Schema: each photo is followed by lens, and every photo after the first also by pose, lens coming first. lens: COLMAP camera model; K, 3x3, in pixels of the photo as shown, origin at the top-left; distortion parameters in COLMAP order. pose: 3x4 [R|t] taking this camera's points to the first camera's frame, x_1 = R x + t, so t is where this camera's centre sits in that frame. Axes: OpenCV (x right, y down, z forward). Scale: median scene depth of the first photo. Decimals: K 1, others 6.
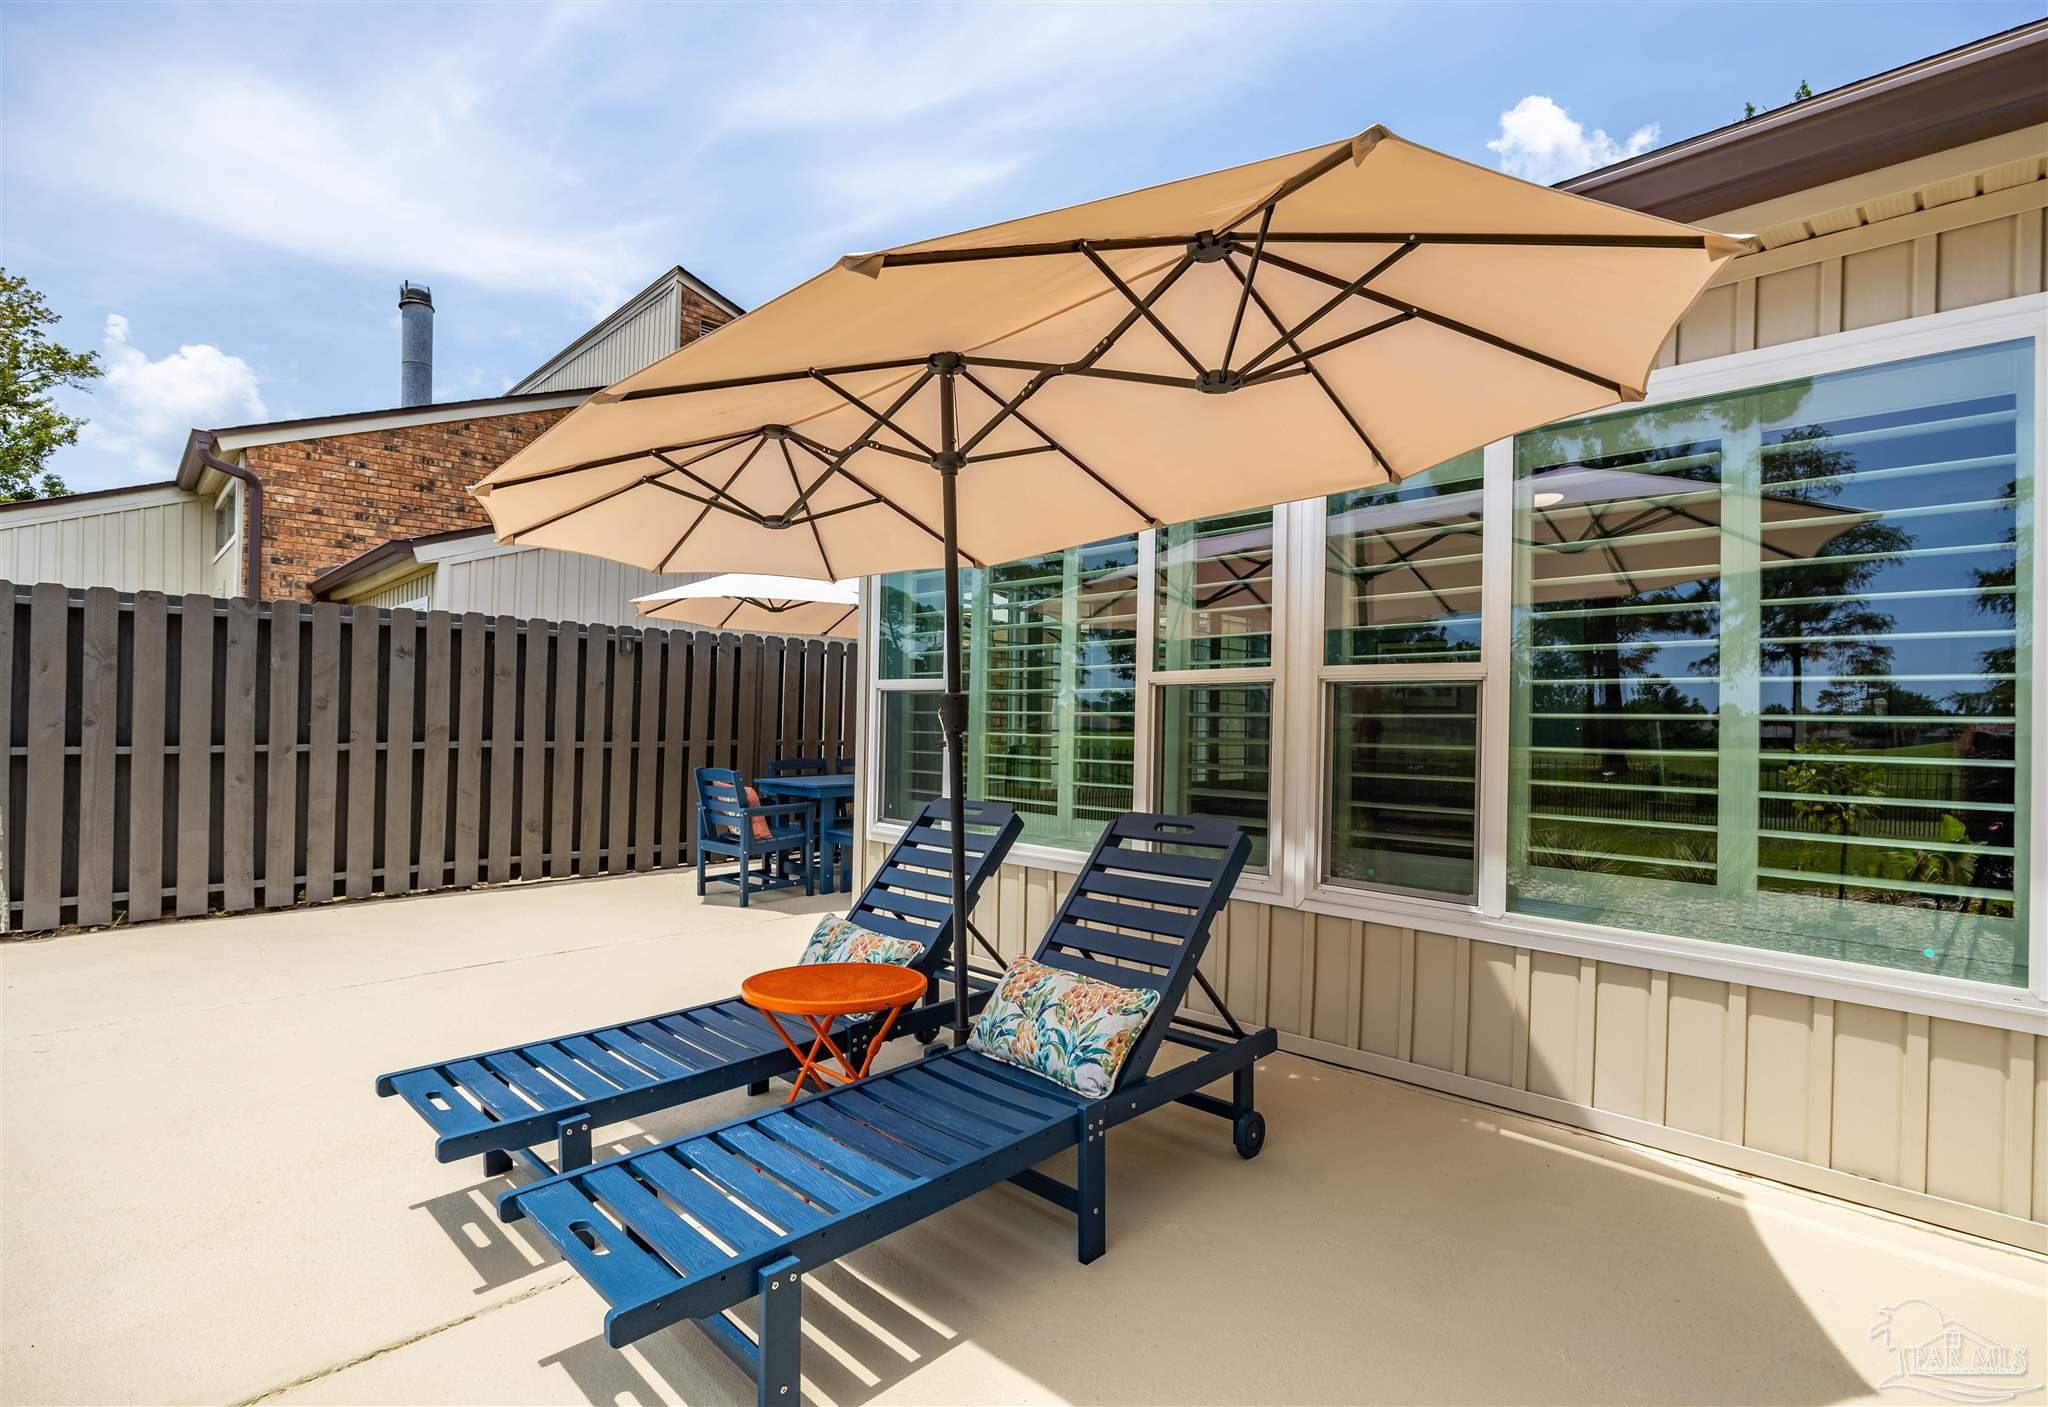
lens RADIAL K [[975.2, 0, 1017.7], [0, 975.2, 721.5], [0, 0, 1]] dist [-0.000198, -0.000023]
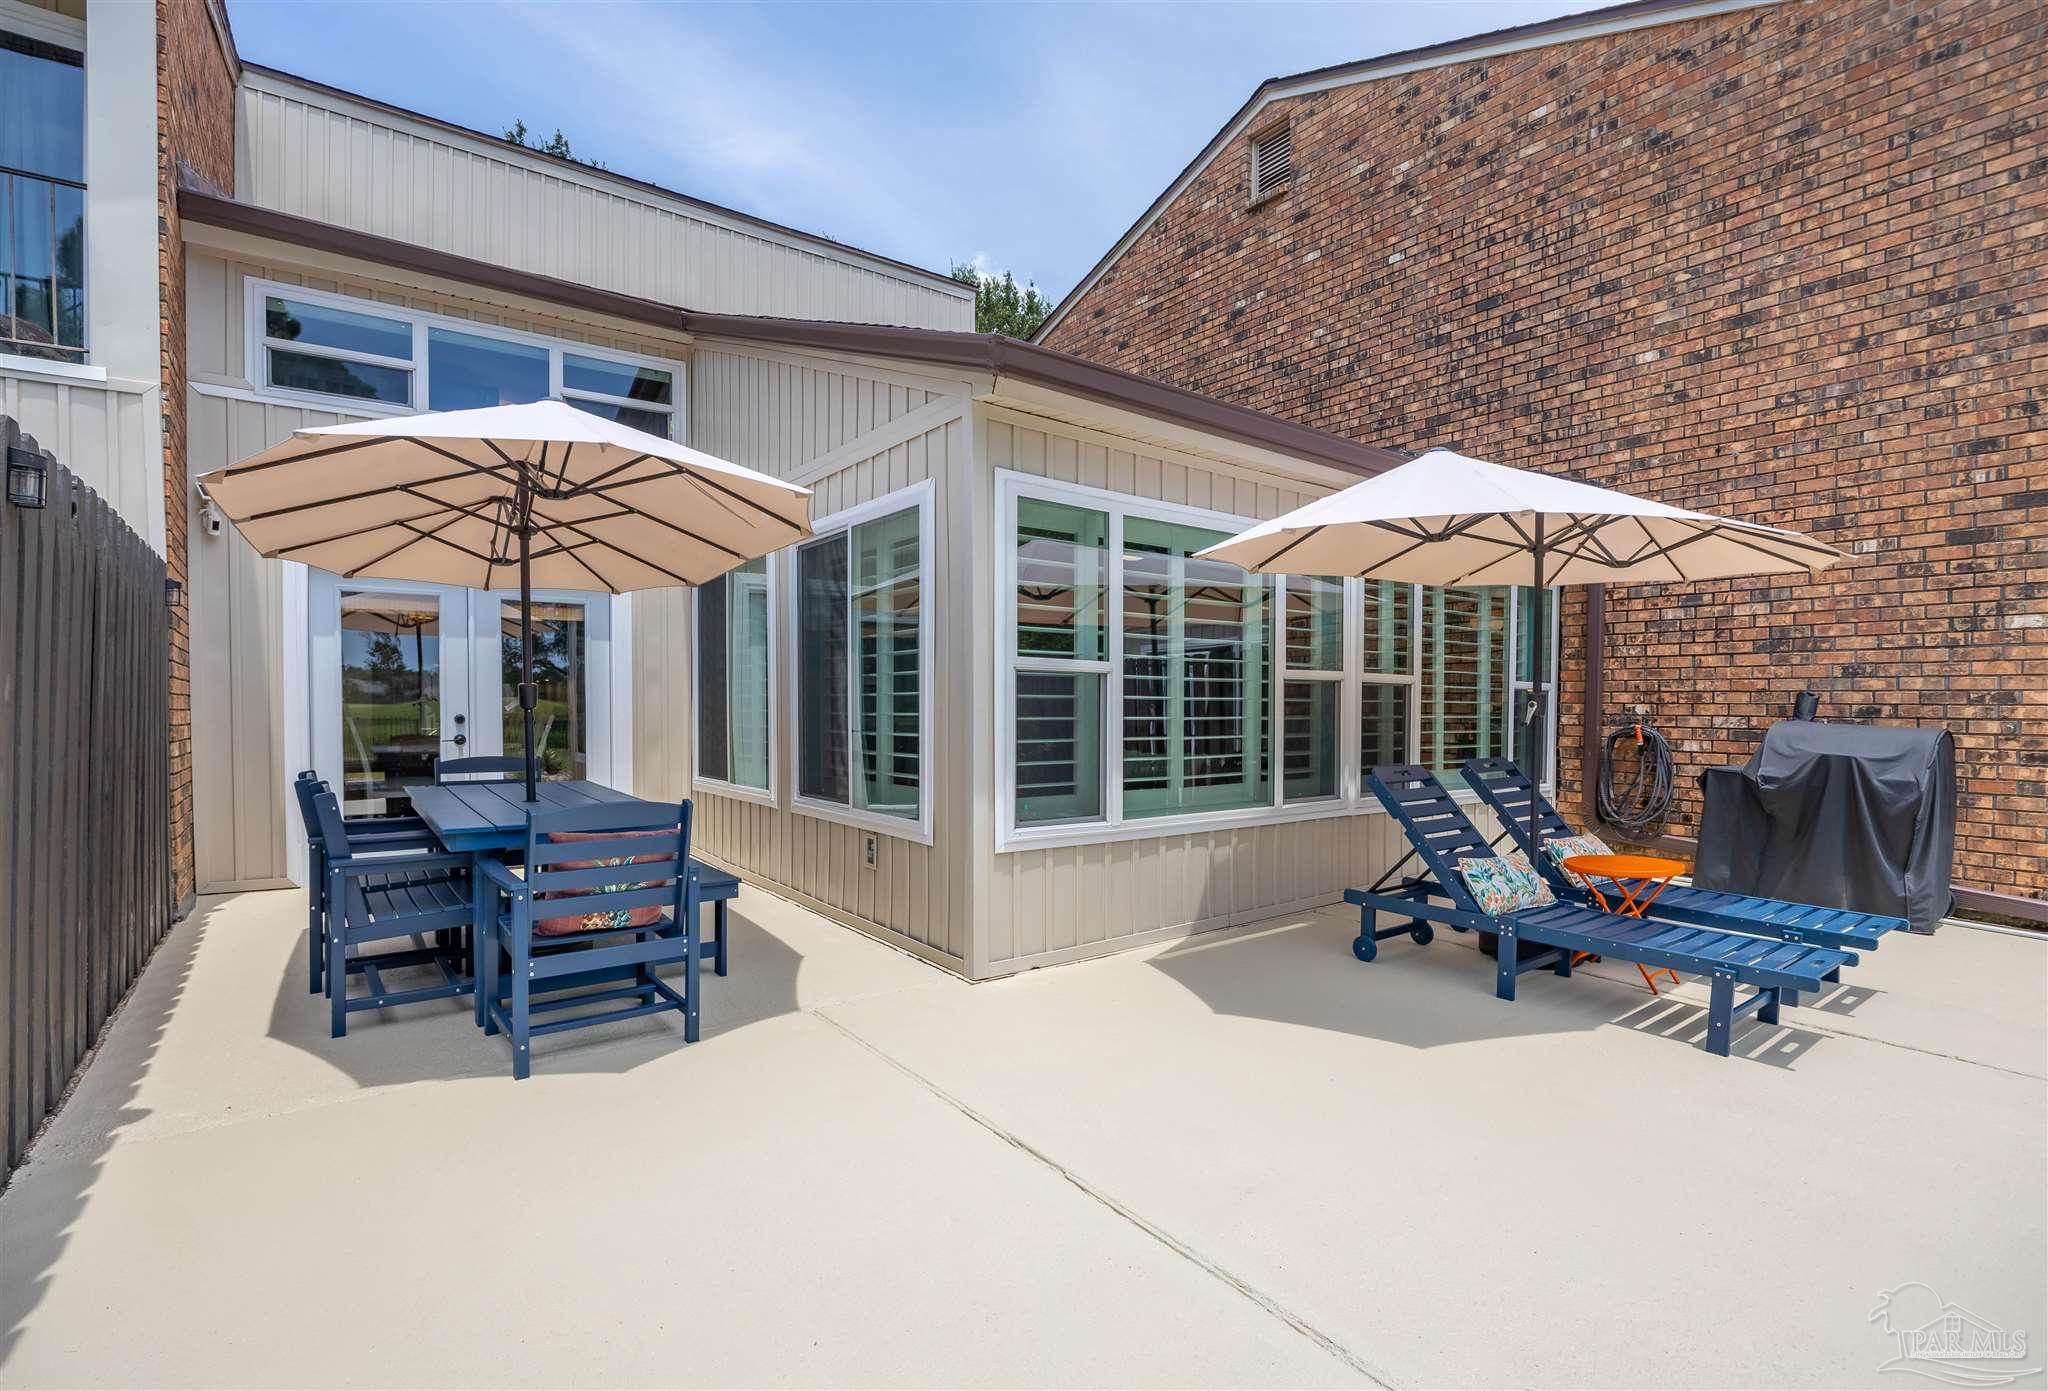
lens RADIAL K [[933.5, 0, 1024.0], [0, 933.5, 695.5], [0, 0, 1]] dist [-0.040934, -0.000056]
pose [[0.161946, -0.010757, 0.986741, -0.646041], [0.000772, 0.999942, 0.010775, -0.014429], [-0.986799, -0.000983, 0.161945, 0.590267]]
